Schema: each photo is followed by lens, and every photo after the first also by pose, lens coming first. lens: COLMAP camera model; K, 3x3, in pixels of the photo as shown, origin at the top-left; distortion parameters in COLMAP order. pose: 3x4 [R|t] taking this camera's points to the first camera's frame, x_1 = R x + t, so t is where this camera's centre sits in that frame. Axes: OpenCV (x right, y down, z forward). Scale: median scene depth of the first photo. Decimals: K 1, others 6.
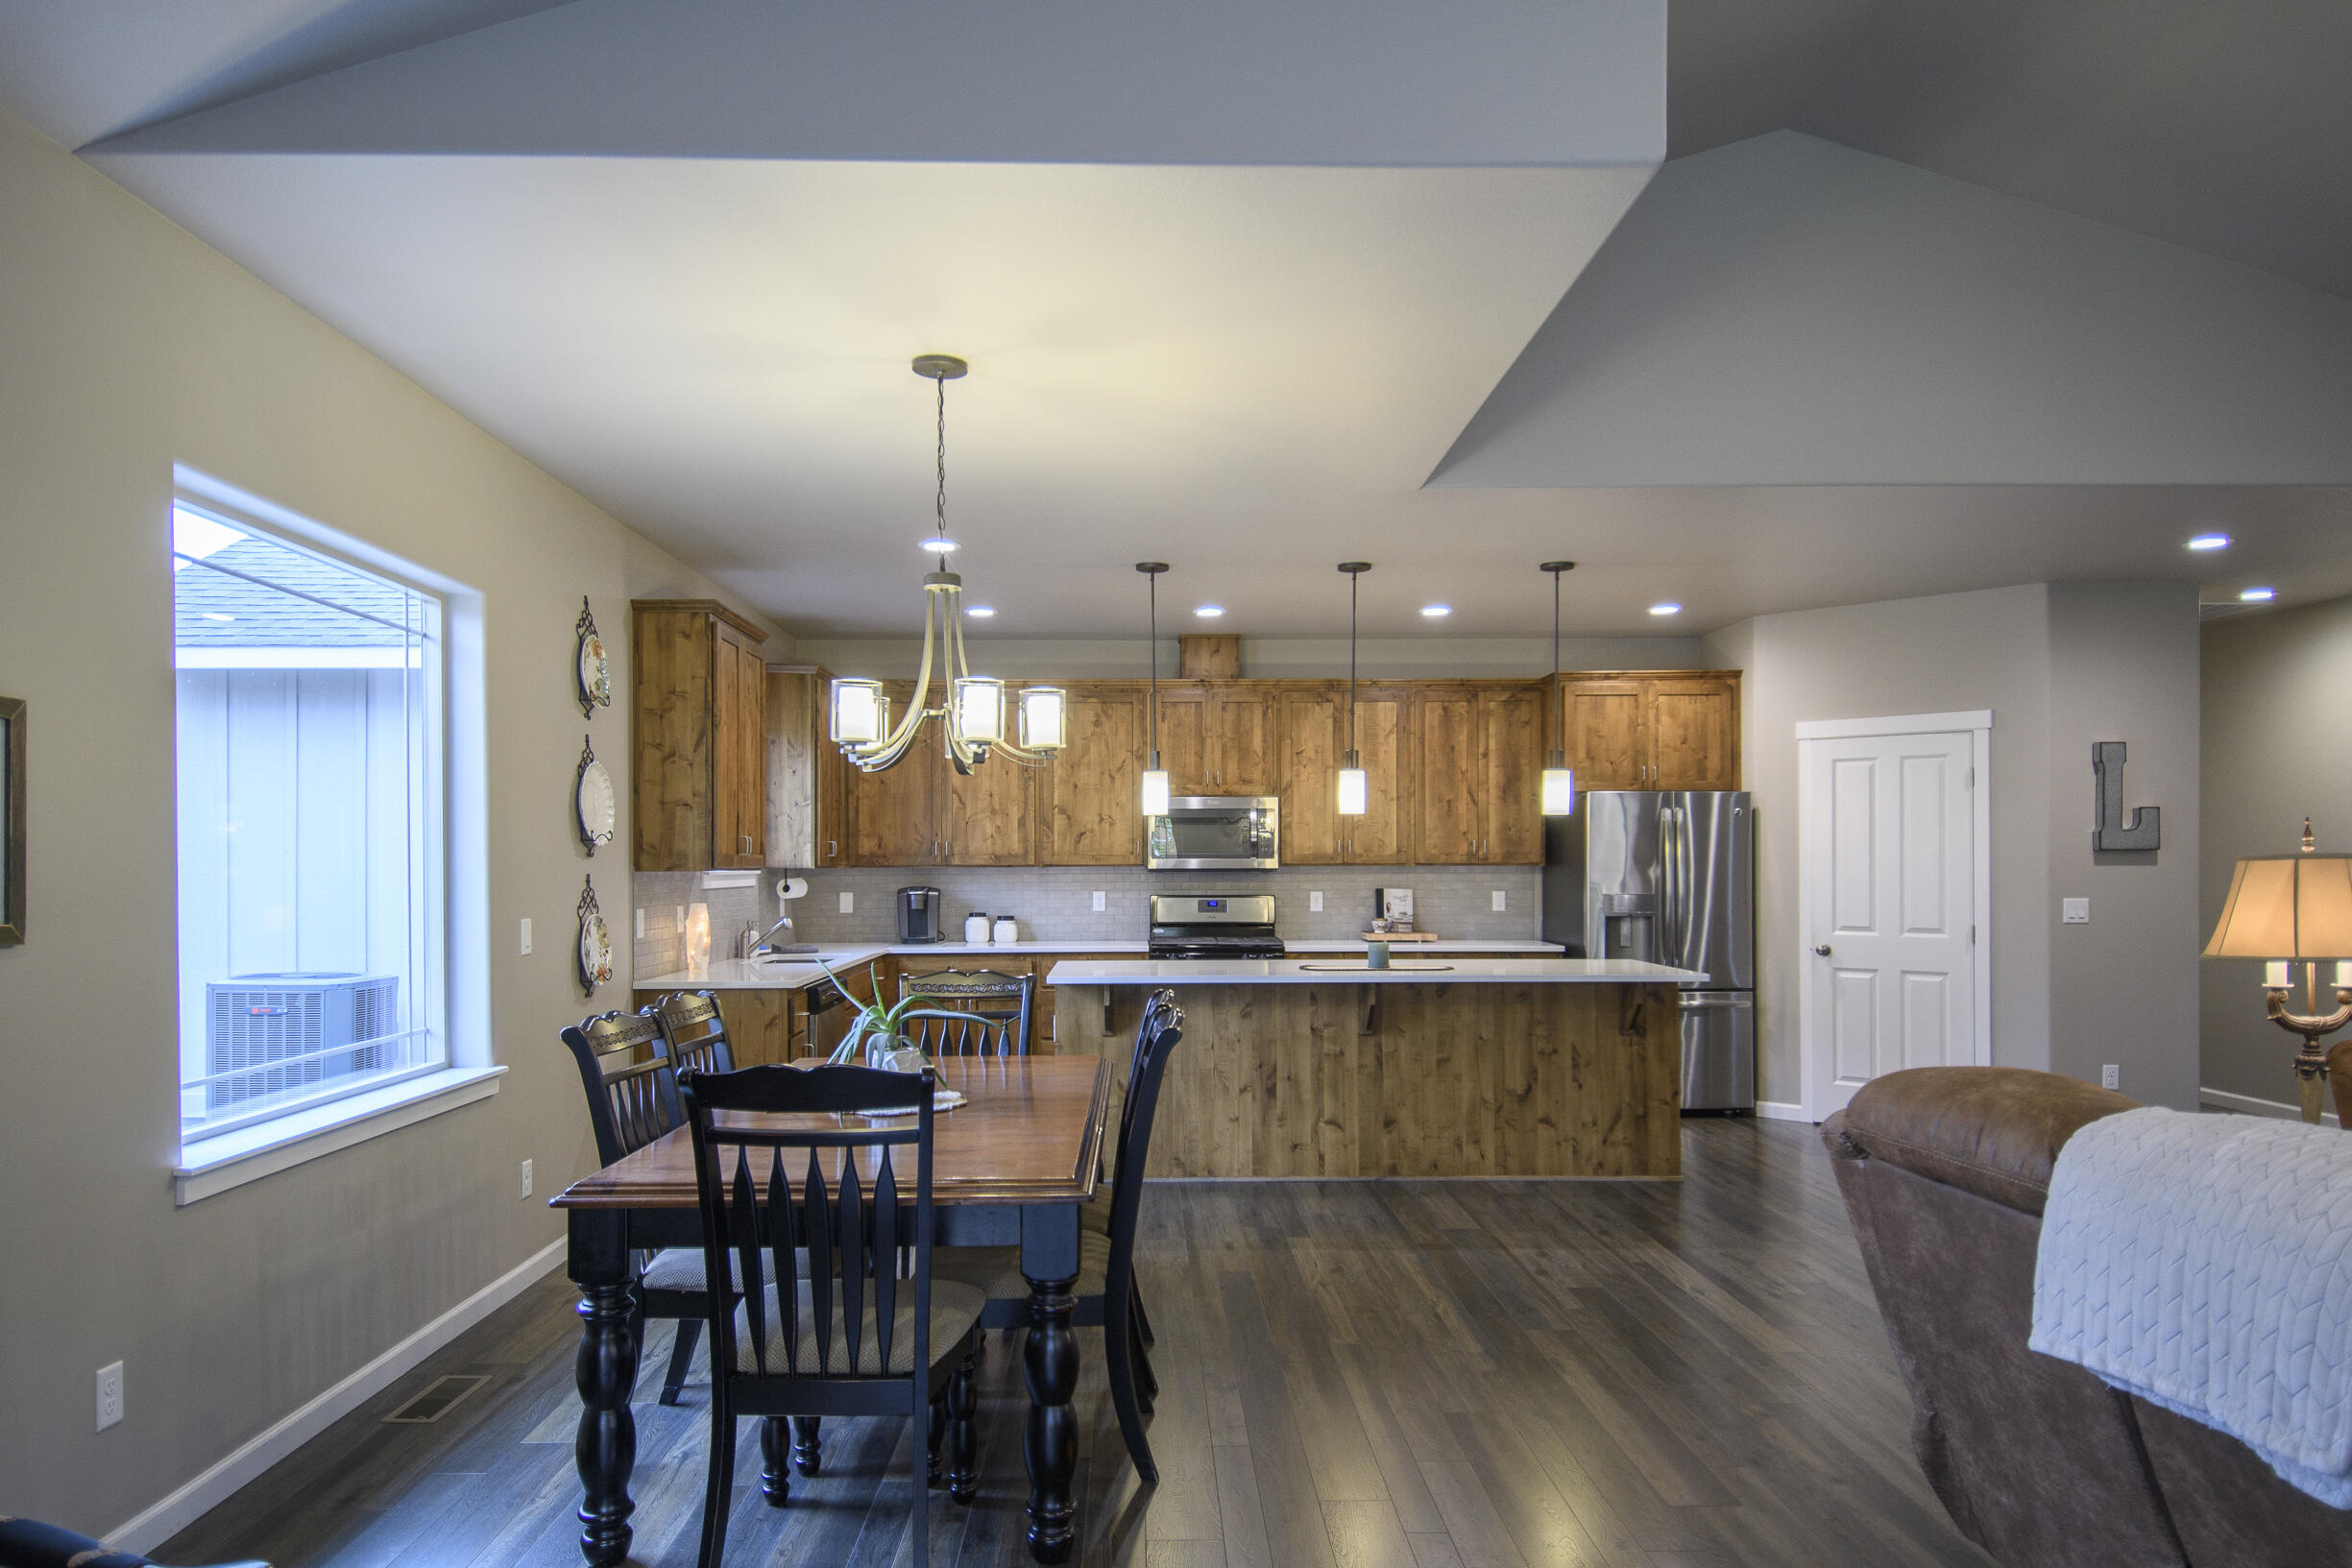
lens RADIAL K [[1441.9, 0, 1171.2], [0, 1441.9, 854.3], [0, 0, 1]] dist [0.027049, 0.001268]
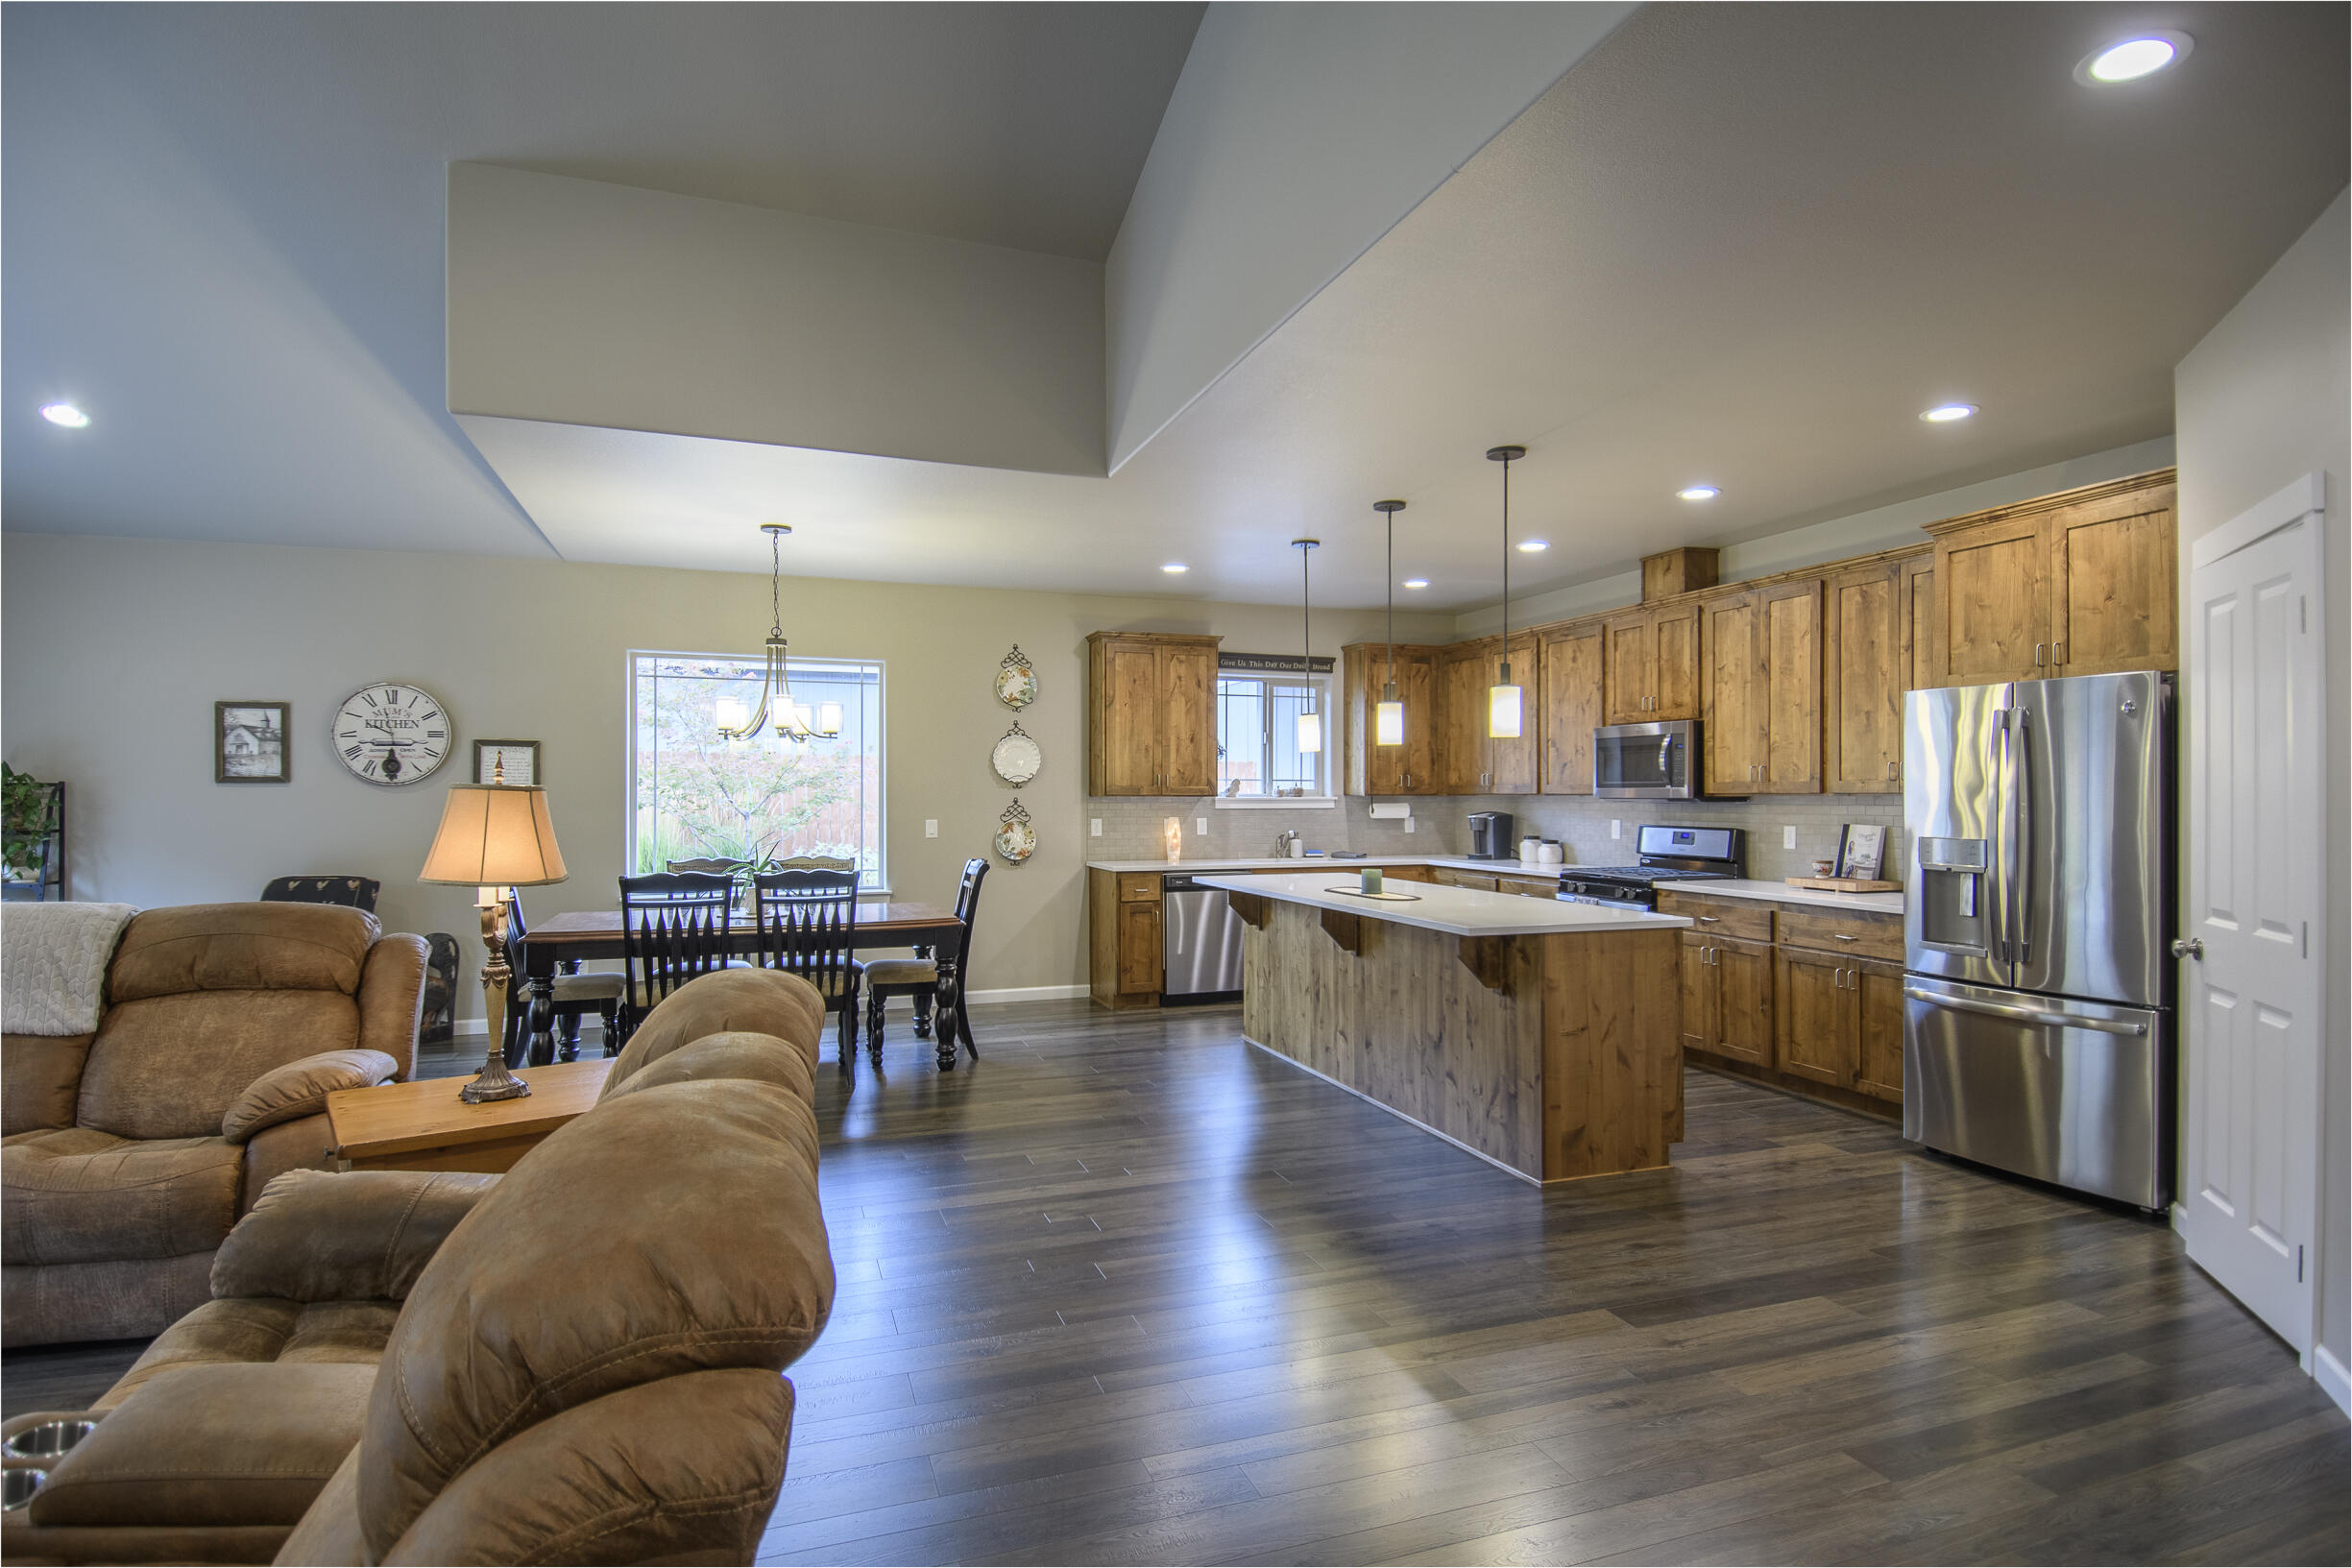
lens RADIAL K [[1195.4, 0, 1178.1], [0, 1195.4, 789.6], [0, 0, 1]] dist [0.035004, -0.023565]
pose [[0.343562, -0.001179, -0.939129, 0.704325], [0.004207, 0.999991, 0.000284, 0.002917], [0.939120, -0.004049, 0.343564, 0.450919]]
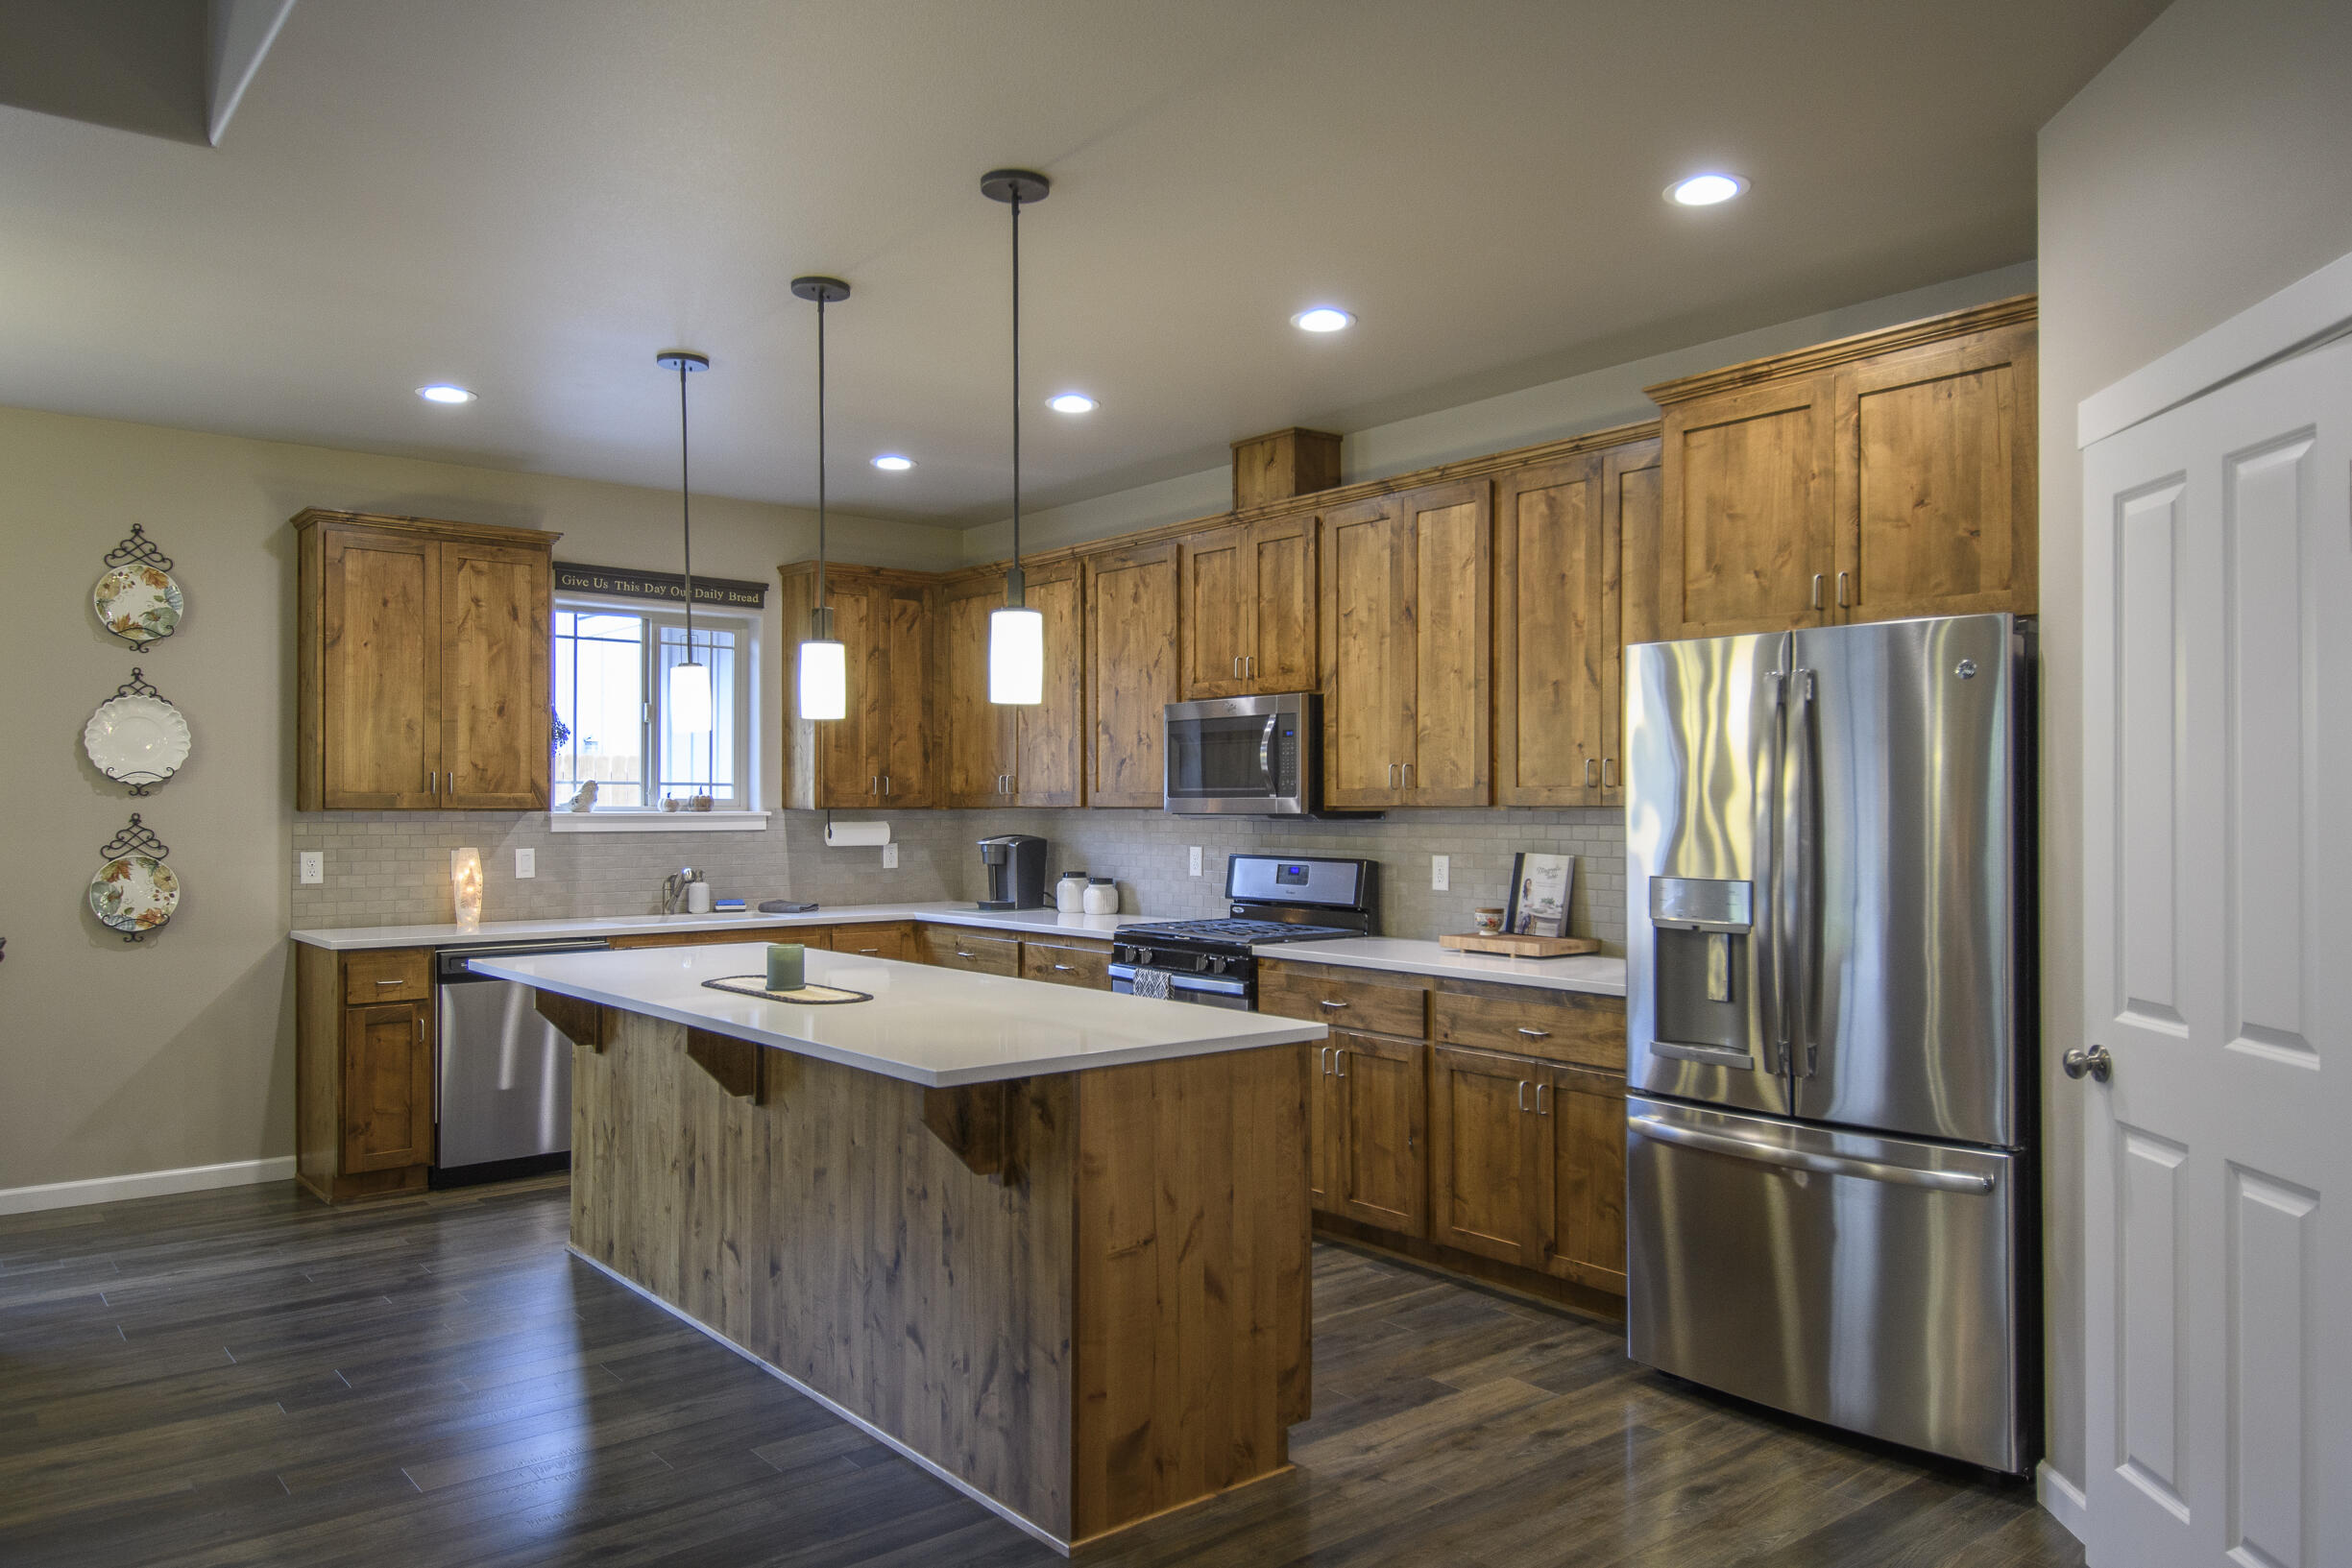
lens RADIAL K [[1619.1, 0, 1163.1], [0, 1619.1, 795.1], [0, 0, 1]] dist [0.048399, -0.028506]
pose [[0.633392, -0.002637, -0.773827, 0.571885], [0.002156, 0.999996, -0.001644, 0.003267], [0.773828, -0.000627, 0.633395, 0.556667]]
